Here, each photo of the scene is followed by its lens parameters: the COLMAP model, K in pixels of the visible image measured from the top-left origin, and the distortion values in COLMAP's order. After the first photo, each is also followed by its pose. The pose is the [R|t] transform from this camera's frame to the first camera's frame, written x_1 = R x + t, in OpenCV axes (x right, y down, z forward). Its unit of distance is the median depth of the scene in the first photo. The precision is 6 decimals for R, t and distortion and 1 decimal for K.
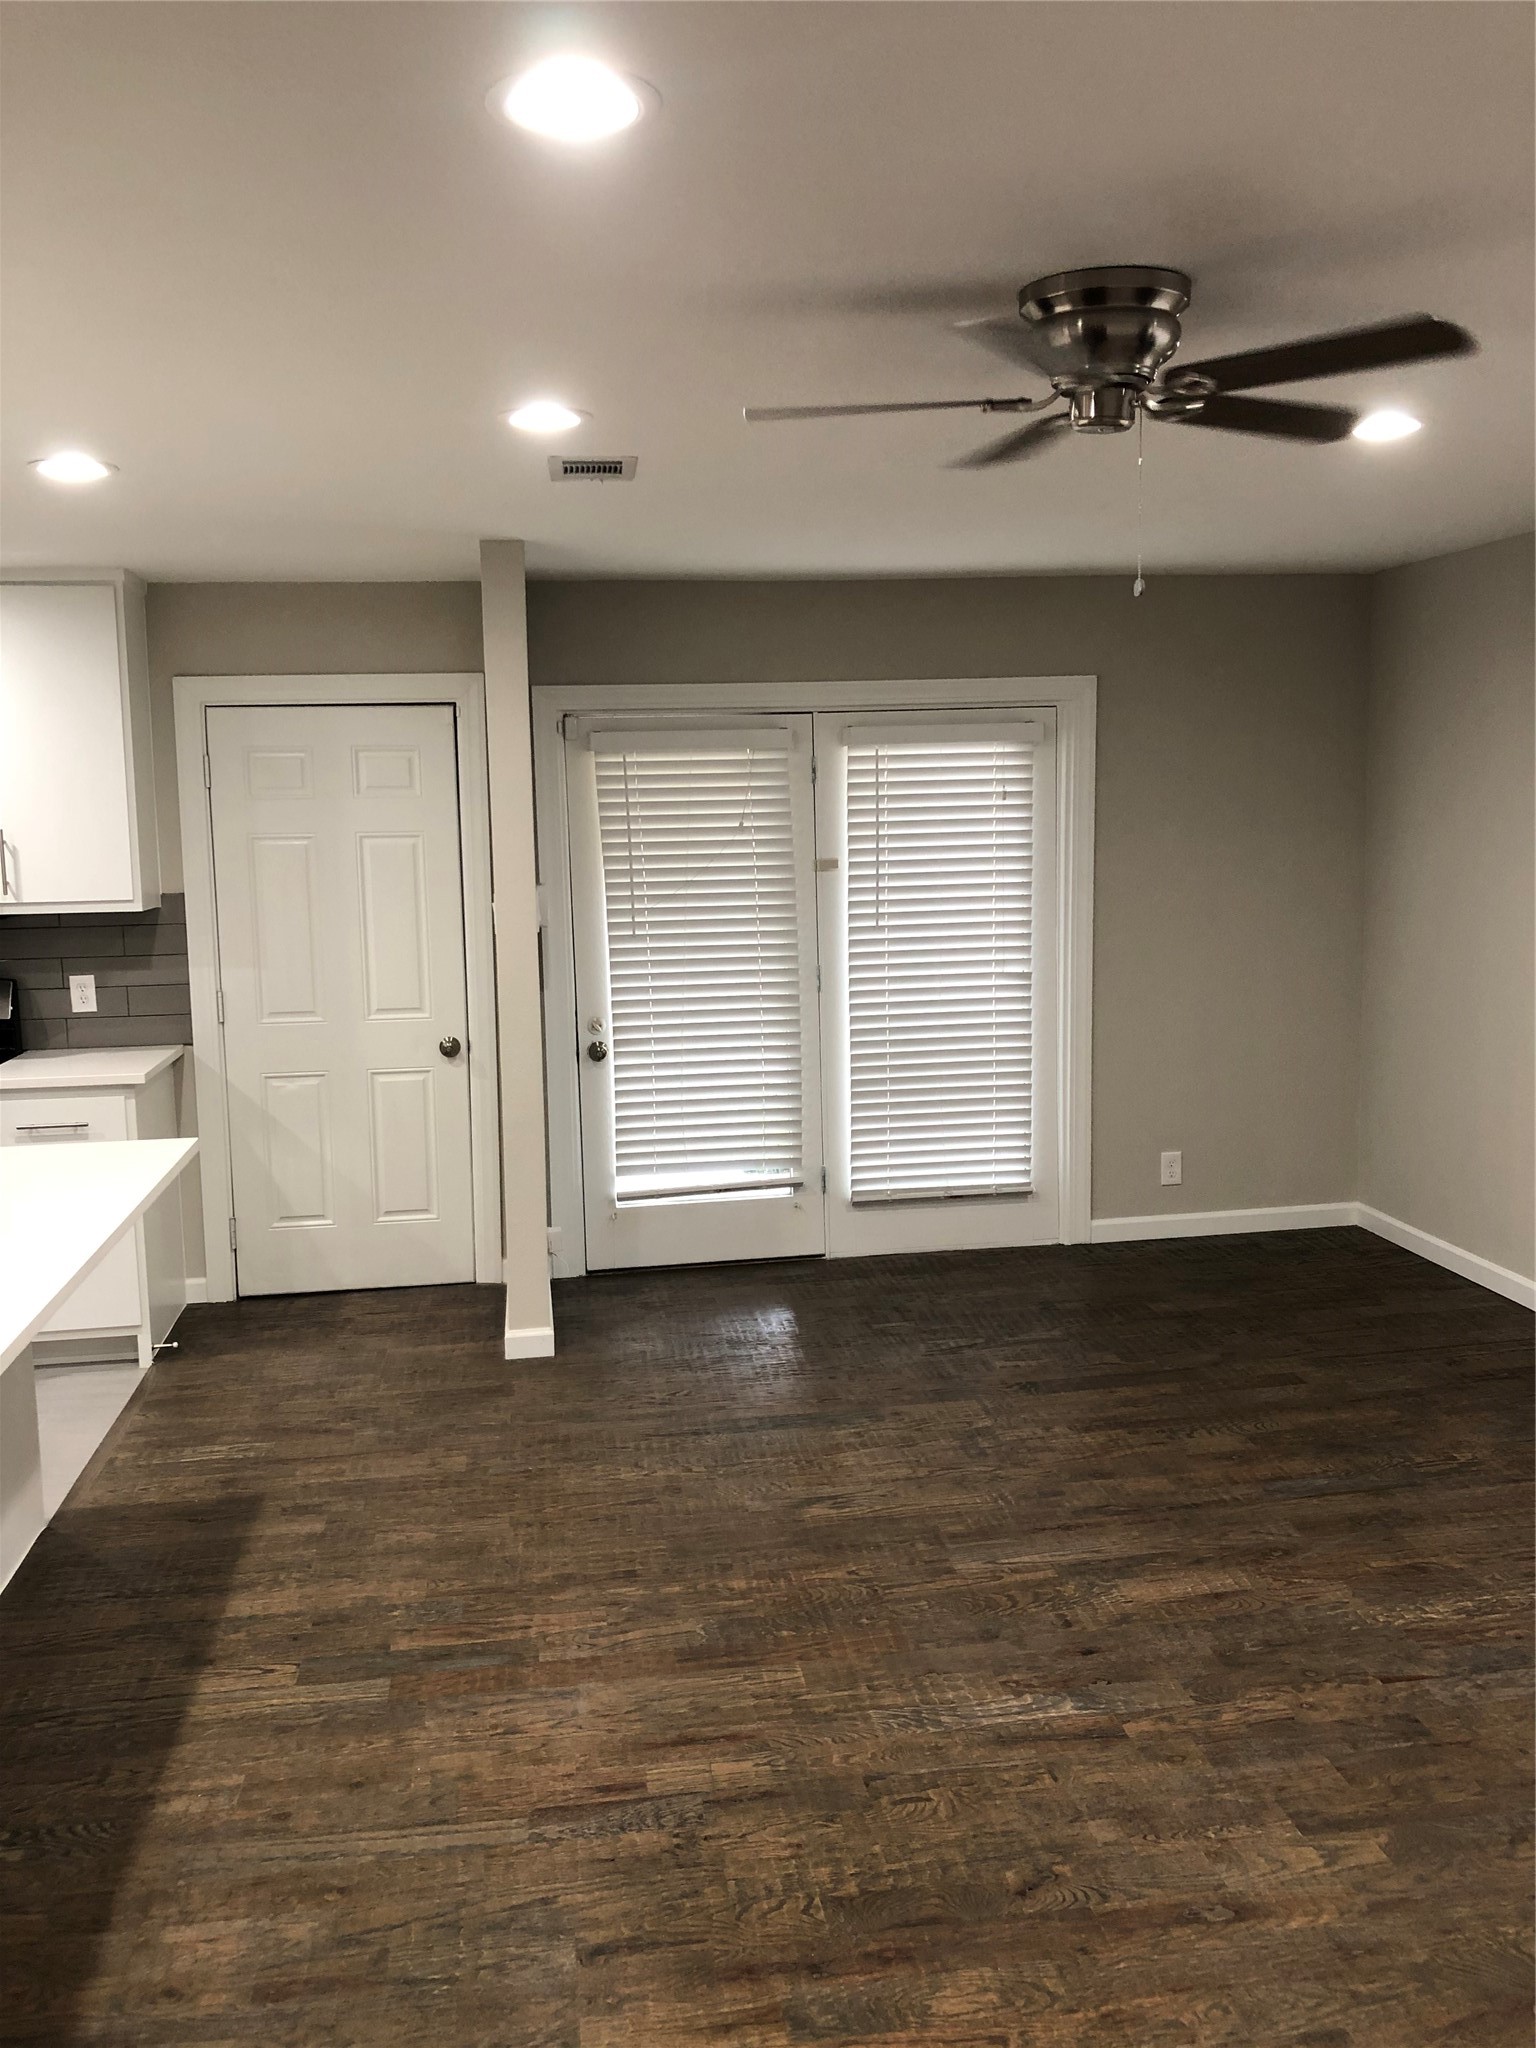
lens RADIAL K [[1656.4, 0, 773.0], [0, 1656.4, 1010.0], [0, 0, 1]] dist [0.011960, 0.002528]
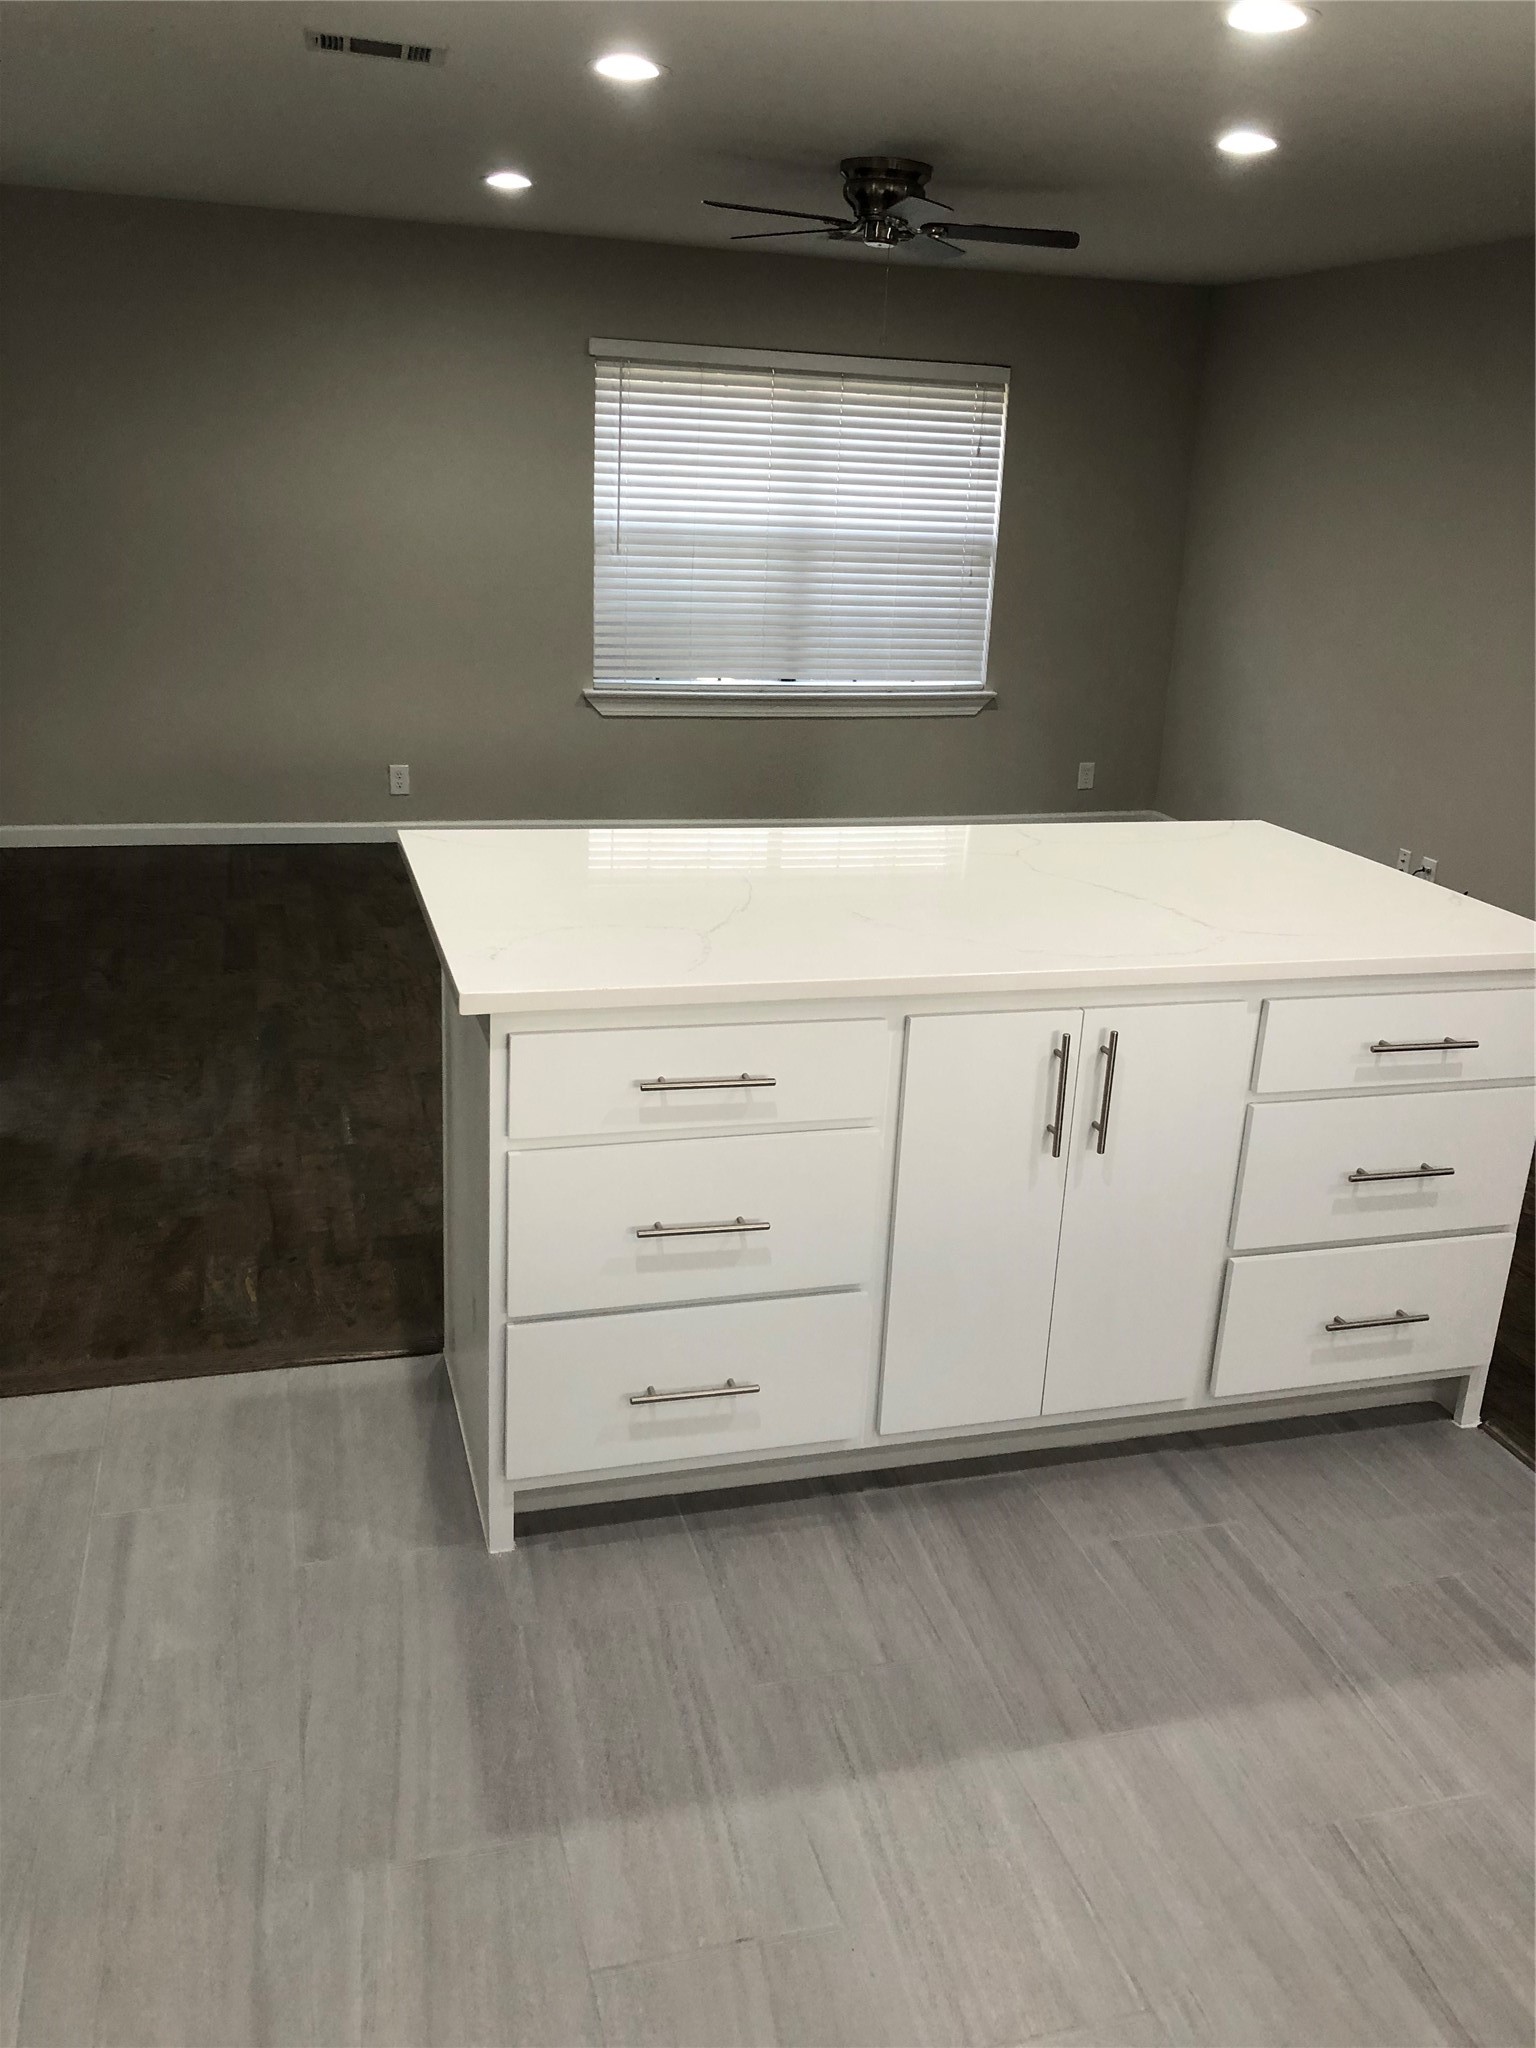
lens RADIAL K [[1677.4, 0, 763.9], [0, 1677.4, 1024.7], [0, 0, 1]] dist [-0.008156, -0.006570]
pose [[-0.114715, -0.296350, 0.948165, -1.200108], [0.077818, 0.948852, 0.305980, -0.066109], [-0.990346, 0.108885, -0.085786, 0.931899]]
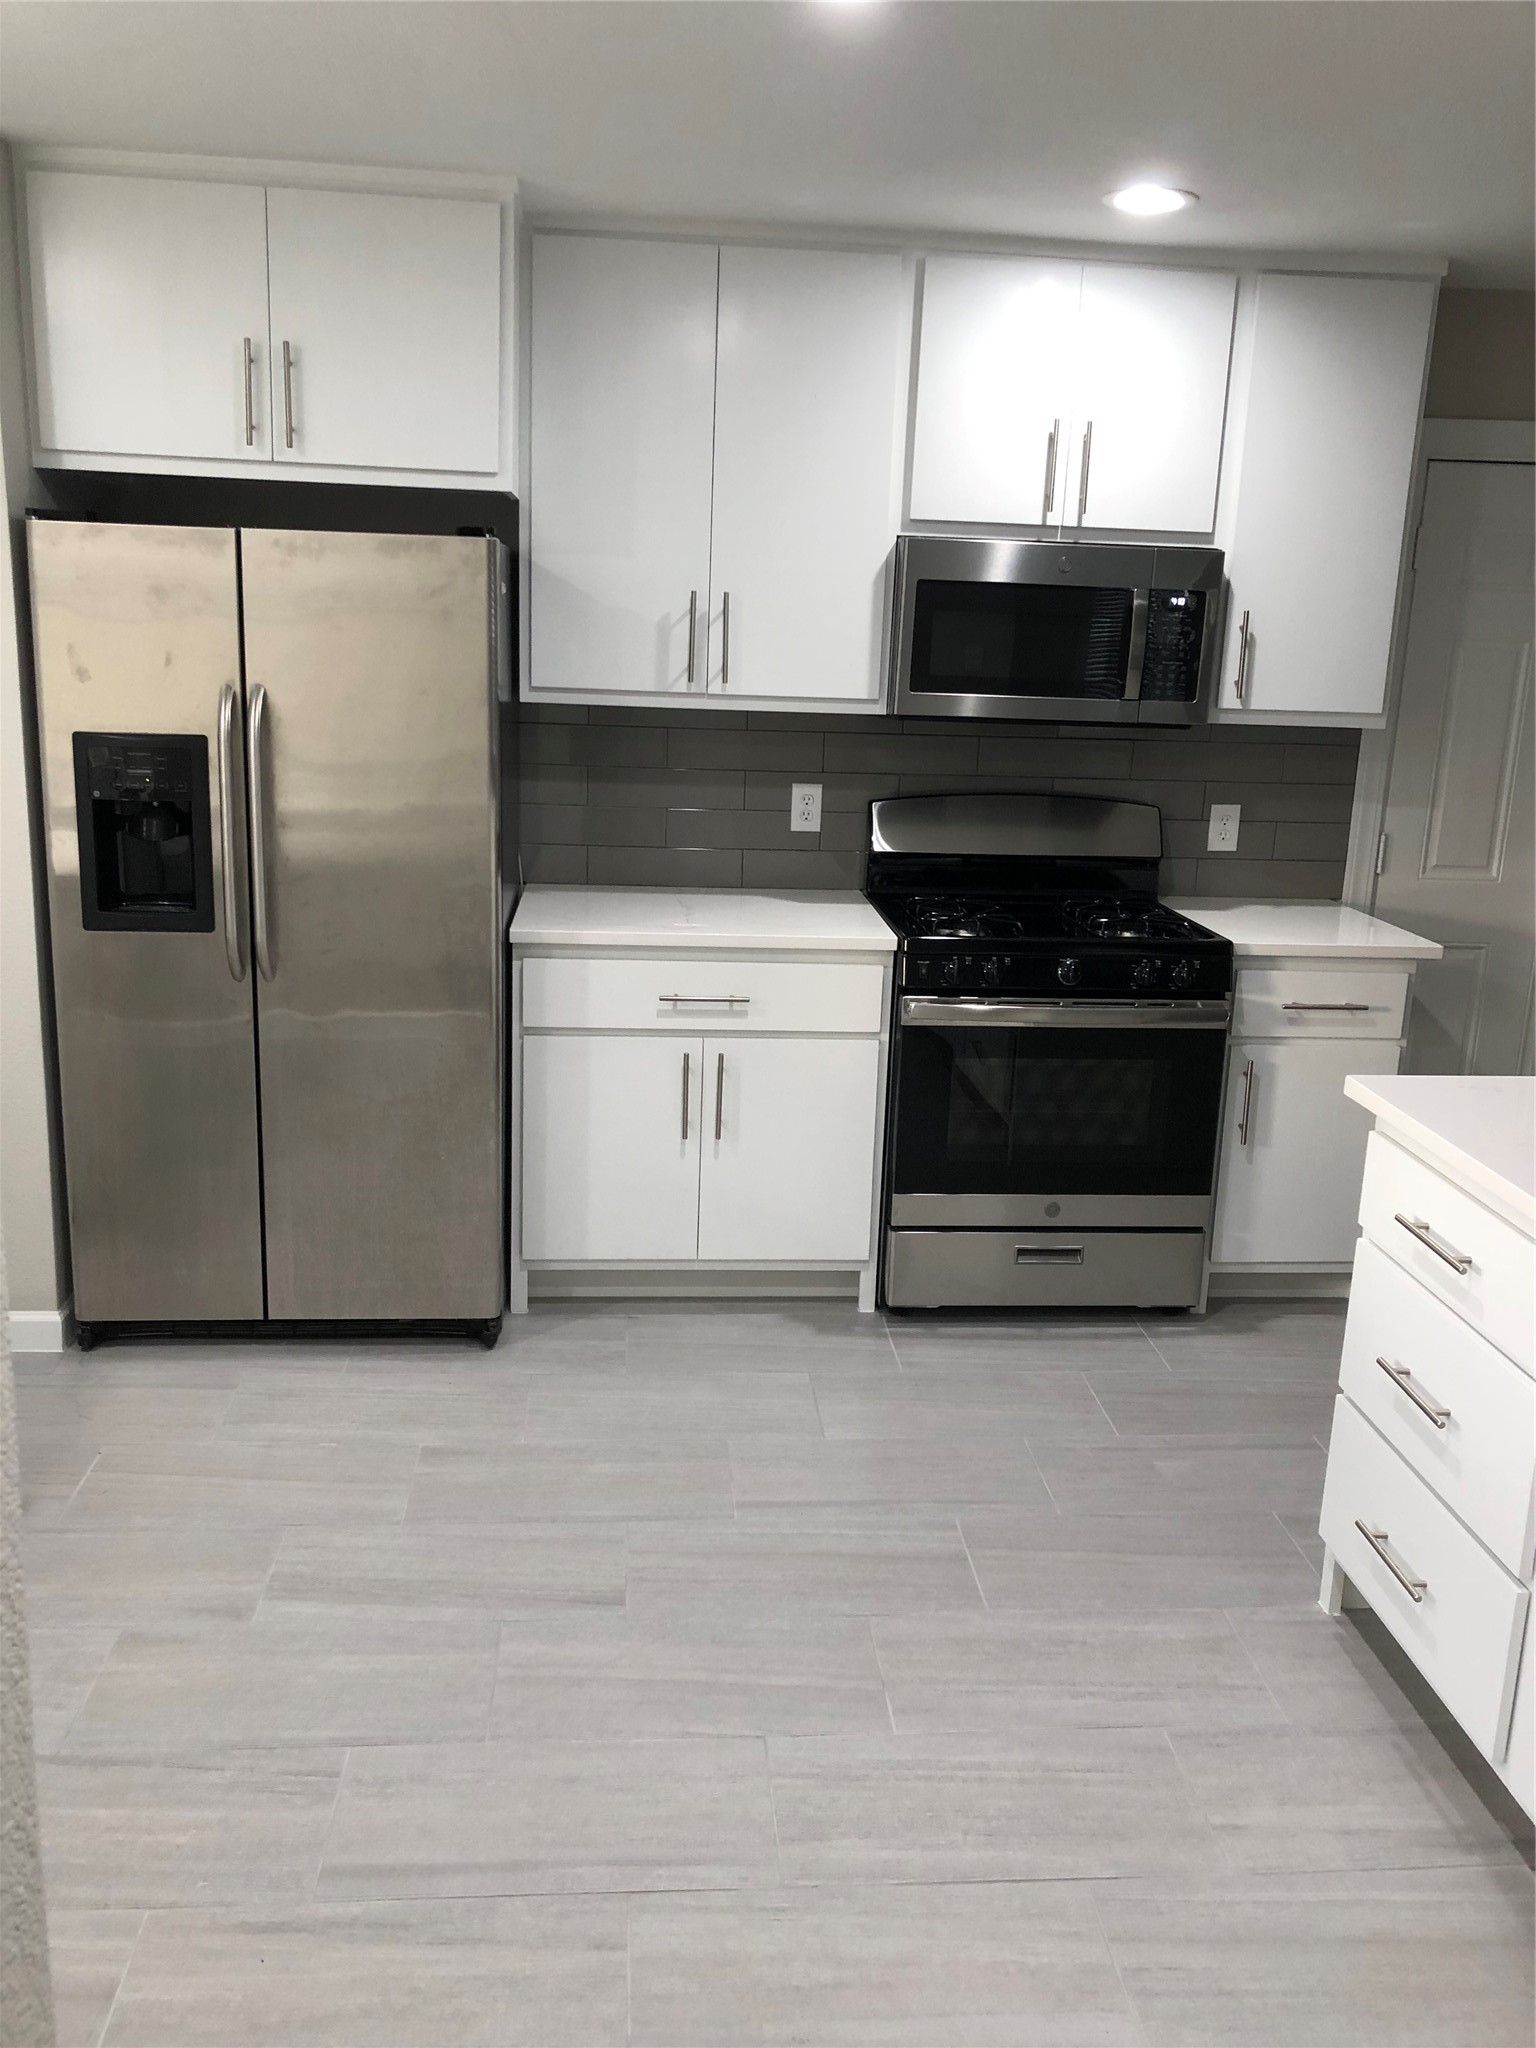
lens RADIAL K [[1656.4, 0, 773.0], [0, 1656.4, 1010.0], [0, 0, 1]] dist [0.011960, 0.002528]
pose [[0.995266, 0.070198, -0.067222, -0.826626], [-0.062275, 0.991588, 0.113472, -0.000354], [0.074622, -0.108749, 0.991264, 0.282994]]
